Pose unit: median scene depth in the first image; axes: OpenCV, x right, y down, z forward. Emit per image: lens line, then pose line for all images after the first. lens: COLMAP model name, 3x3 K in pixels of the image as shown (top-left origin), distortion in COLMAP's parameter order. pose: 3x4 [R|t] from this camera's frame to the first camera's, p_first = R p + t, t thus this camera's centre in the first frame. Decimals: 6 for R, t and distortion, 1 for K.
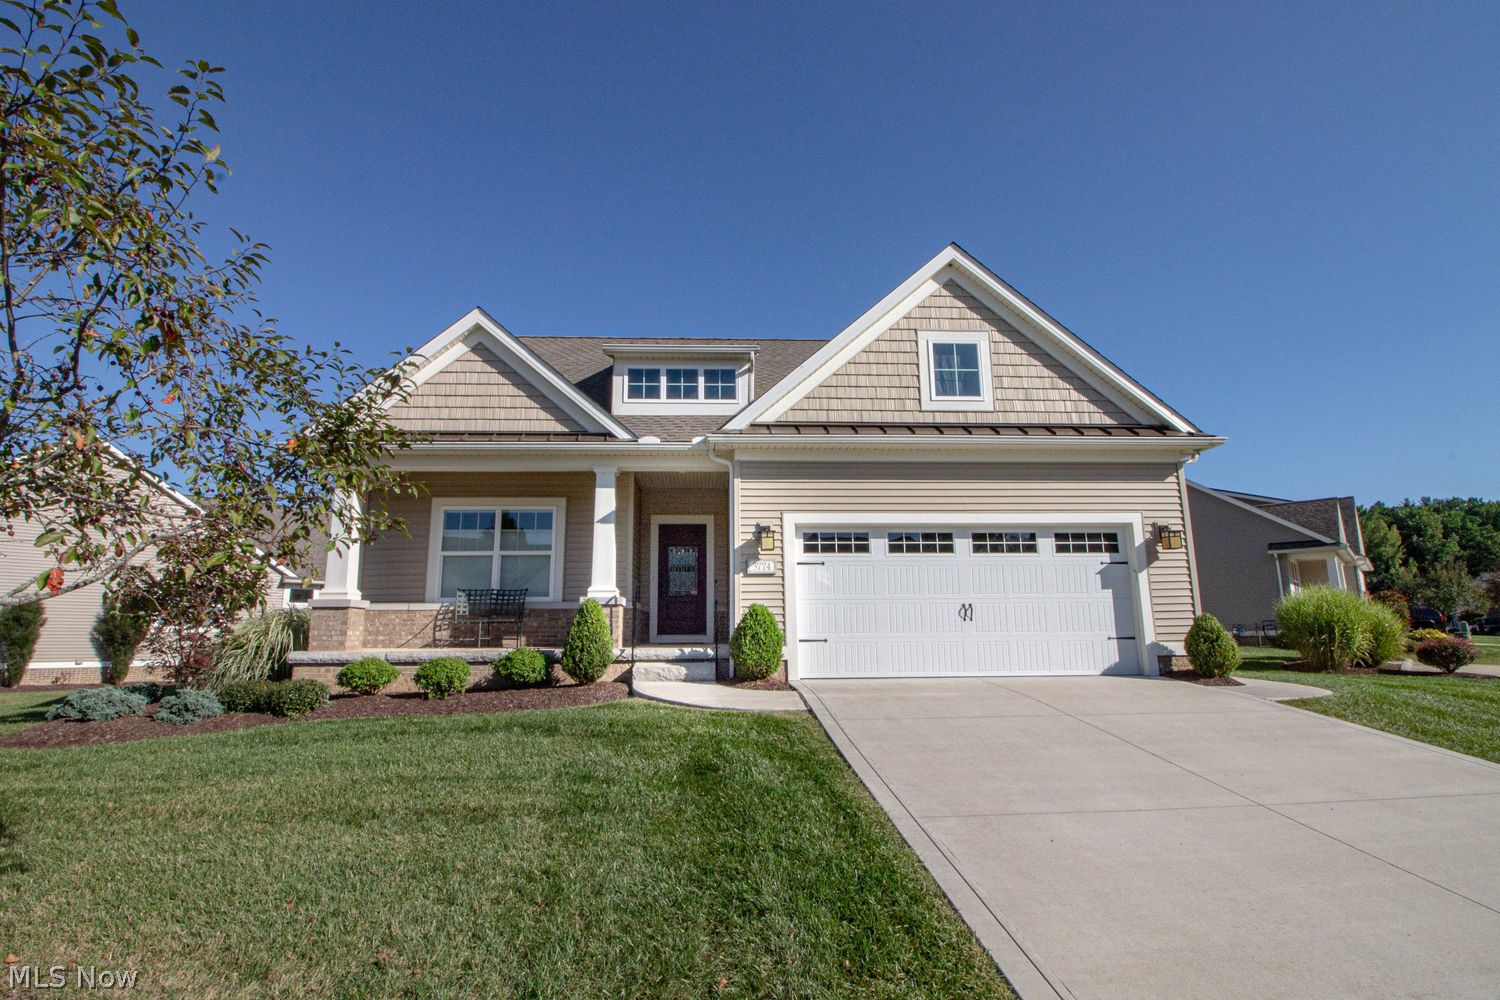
lens RADIAL K [[713.1, 0, 750.0], [0, 713.1, 500.0], [0, 0, 1]] dist [-0.024585, 0.000119]
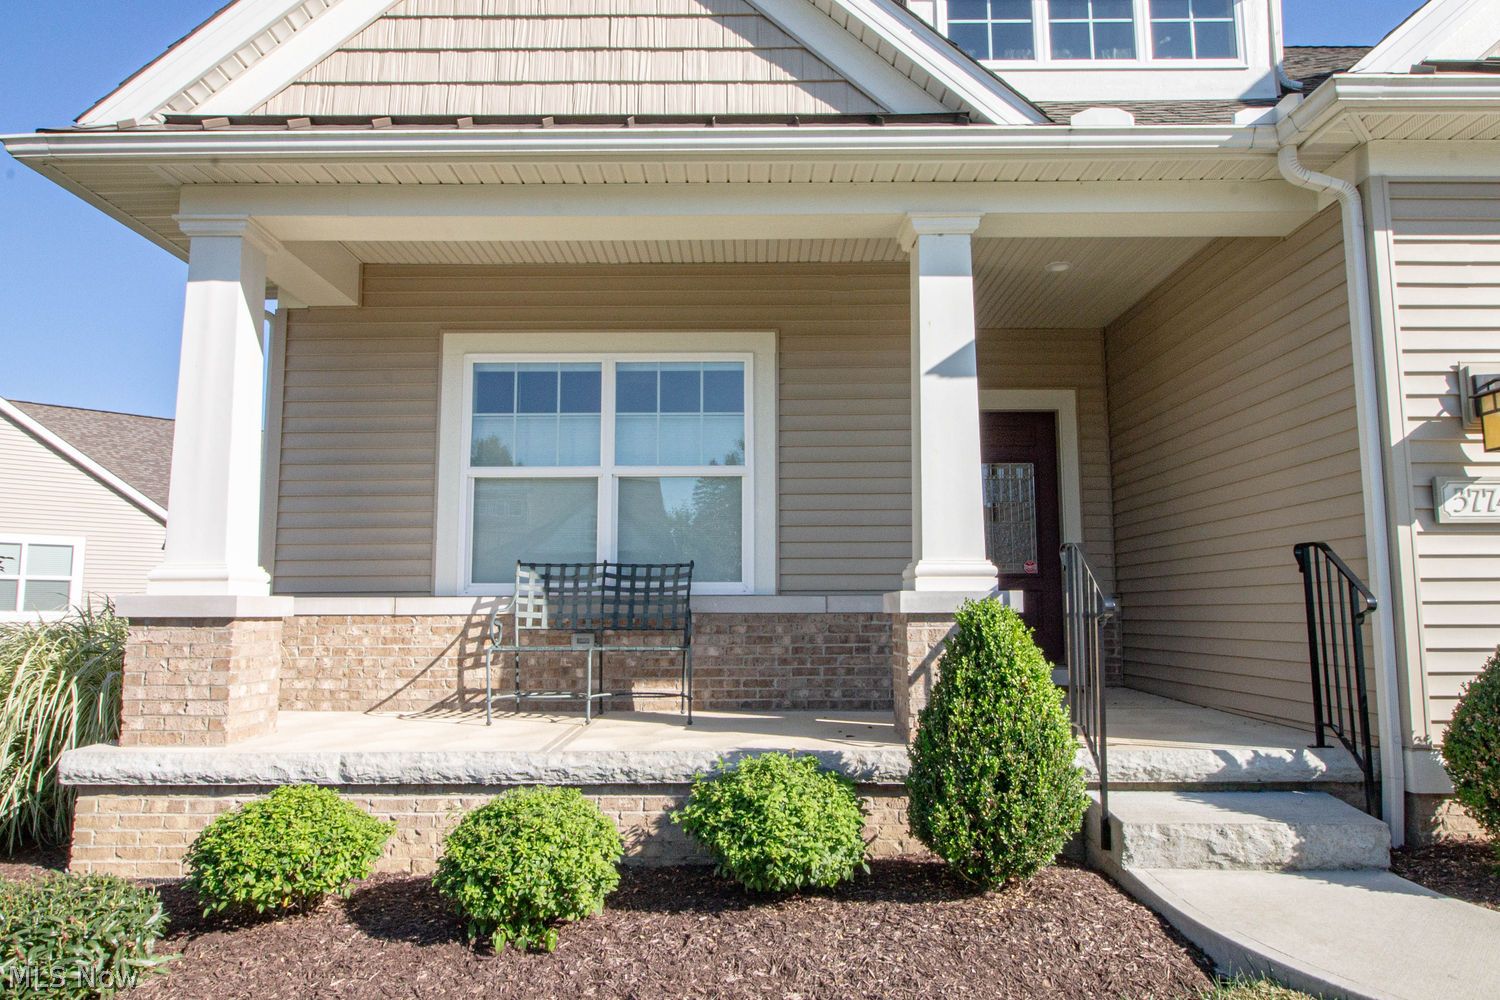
lens RADIAL K [[960.7, 0, 750.0], [0, 960.7, 500.0], [0, 0, 1]] dist [-0.006484, -0.002777]
pose [[0.997814, 0.001365, -0.066073, -0.264880], [0.003535, 0.997254, 0.073977, 0.056233], [0.065993, -0.074049, 0.995069, 0.516786]]
